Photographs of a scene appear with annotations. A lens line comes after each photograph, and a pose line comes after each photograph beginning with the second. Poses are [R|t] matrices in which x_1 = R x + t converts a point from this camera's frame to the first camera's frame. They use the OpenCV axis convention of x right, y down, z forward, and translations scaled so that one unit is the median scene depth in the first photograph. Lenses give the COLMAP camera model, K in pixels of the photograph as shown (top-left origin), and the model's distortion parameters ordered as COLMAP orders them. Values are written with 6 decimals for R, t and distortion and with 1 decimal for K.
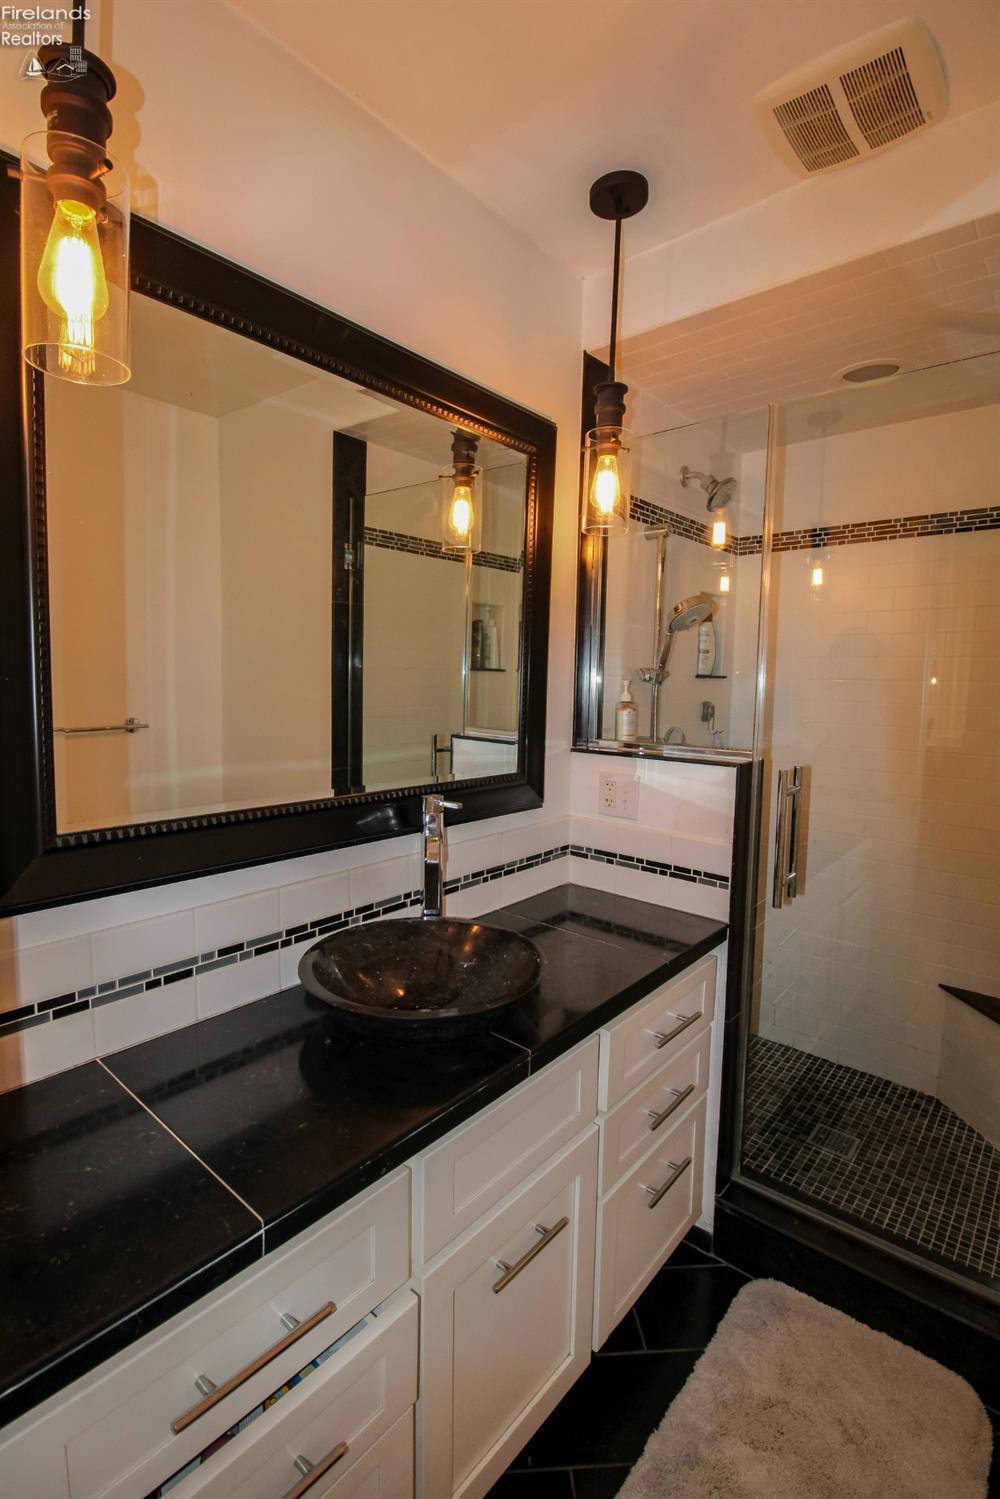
lens RADIAL K [[691.8, 0, 512.1], [0, 691.8, 734.6], [0, 0, 1]] dist [-0.008910, -0.006786]
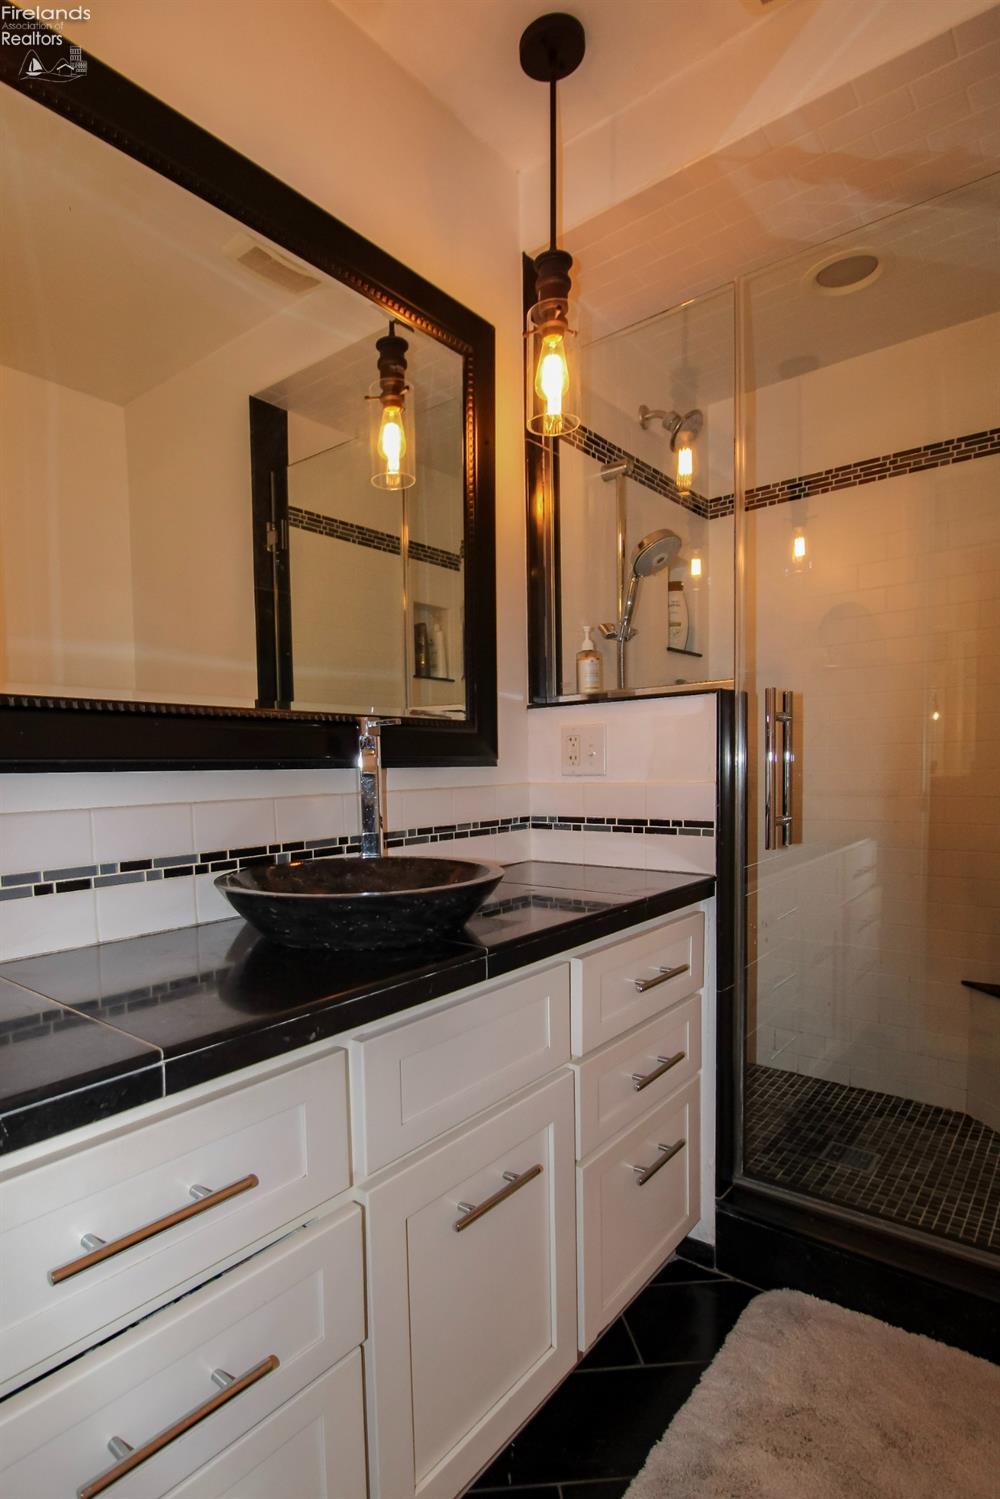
lens RADIAL K [[742.8, 0, 471.8], [0, 742.8, 925.3], [0, 0, 1]] dist [-0.010598, -0.004431]
pose [[0.999102, -0.041253, -0.009695, 0.013179], [0.041137, 0.999082, -0.011931, 0.330327], [0.010178, 0.011522, 0.999882, 0.064732]]
